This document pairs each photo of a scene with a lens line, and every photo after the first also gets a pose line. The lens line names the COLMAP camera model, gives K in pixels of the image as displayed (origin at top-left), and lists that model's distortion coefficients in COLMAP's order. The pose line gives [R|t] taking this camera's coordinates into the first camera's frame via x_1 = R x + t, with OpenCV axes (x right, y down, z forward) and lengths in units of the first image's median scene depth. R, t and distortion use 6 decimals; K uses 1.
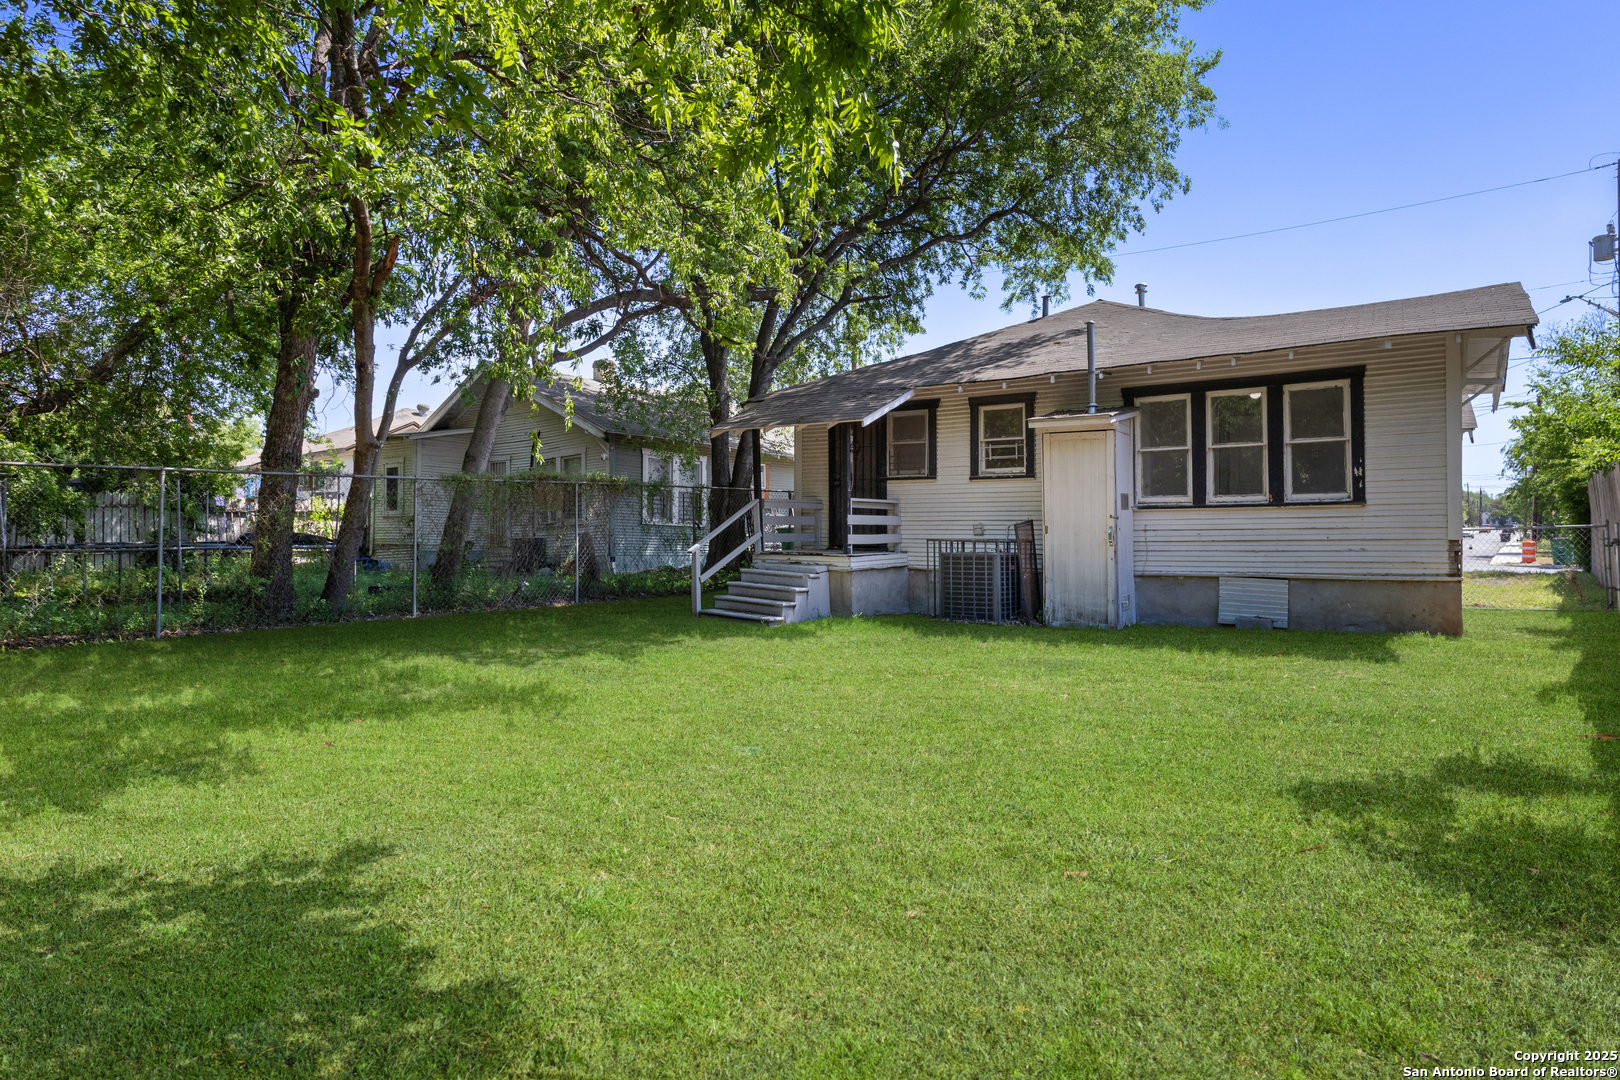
lens RADIAL K [[892.3, 0, 810.4], [0, 892.3, 509.2], [0, 0, 1]] dist [0.000320, 0.000078]
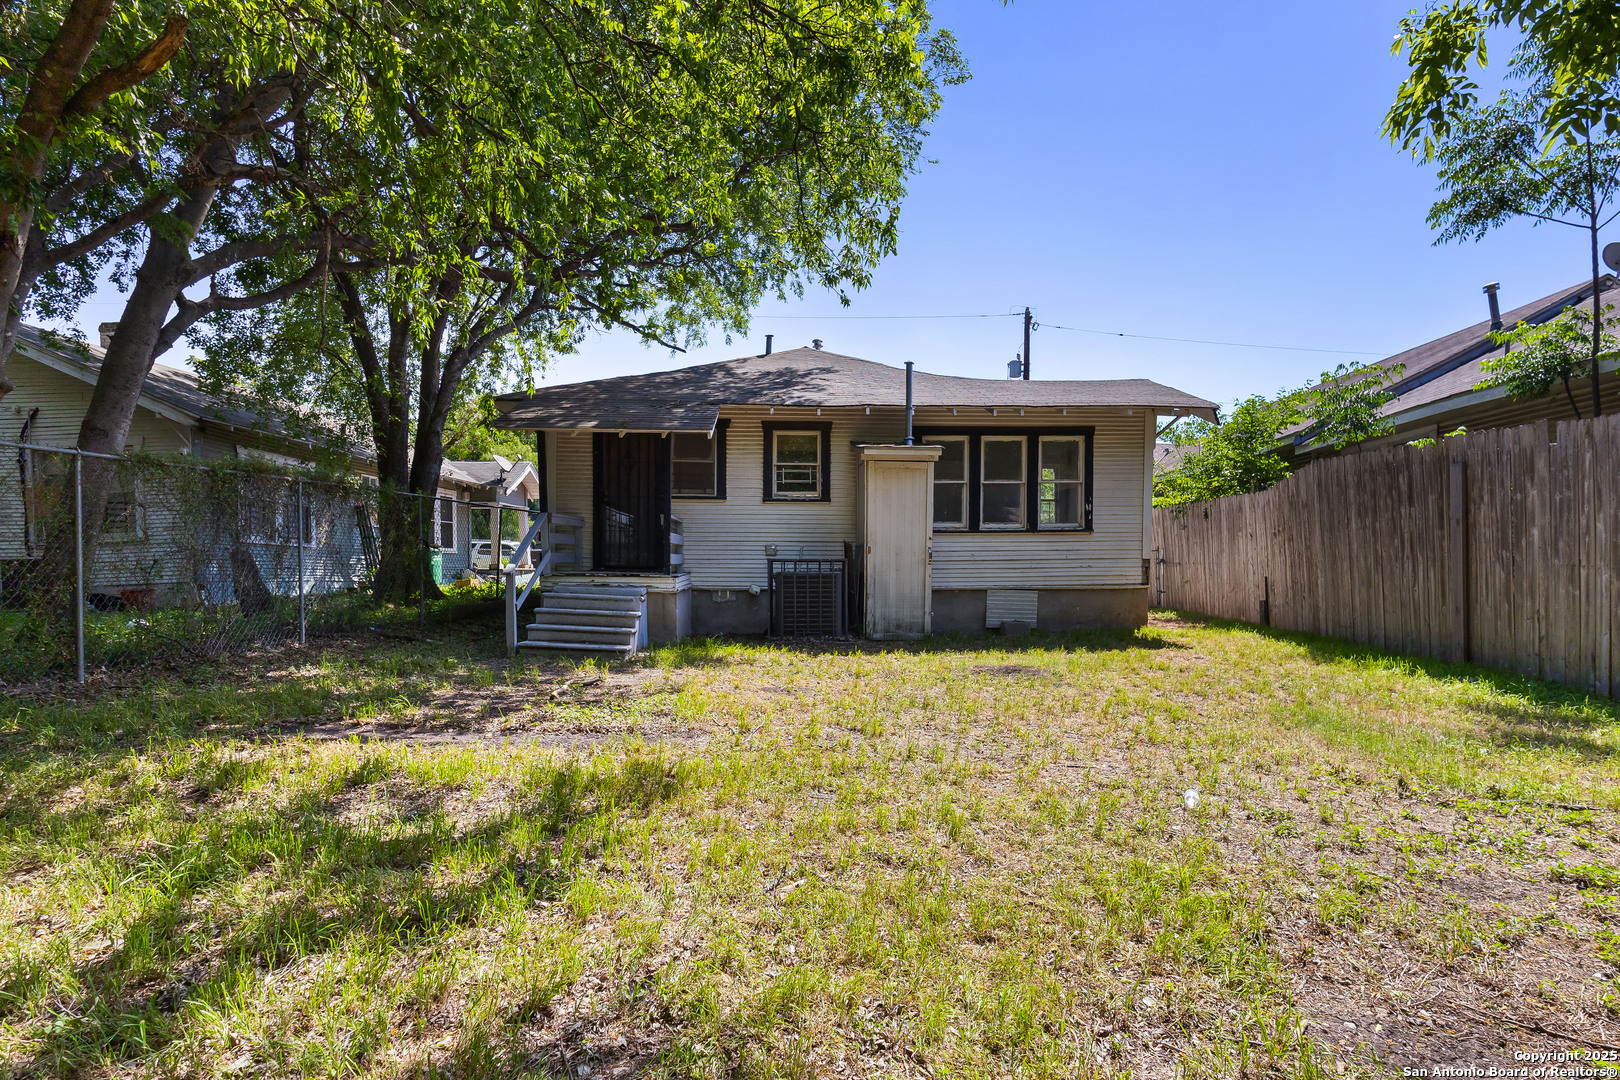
lens RADIAL K [[772.8, 0, 810.1], [0, 772.8, 580.3], [0, 0, 1]] dist [0.004397, 0.000376]
pose [[0.810492, -0.014771, 0.585563, -0.344105], [-0.017600, 0.998616, 0.049551, 0.014428], [-0.585485, -0.050467, 0.809111, 0.277209]]
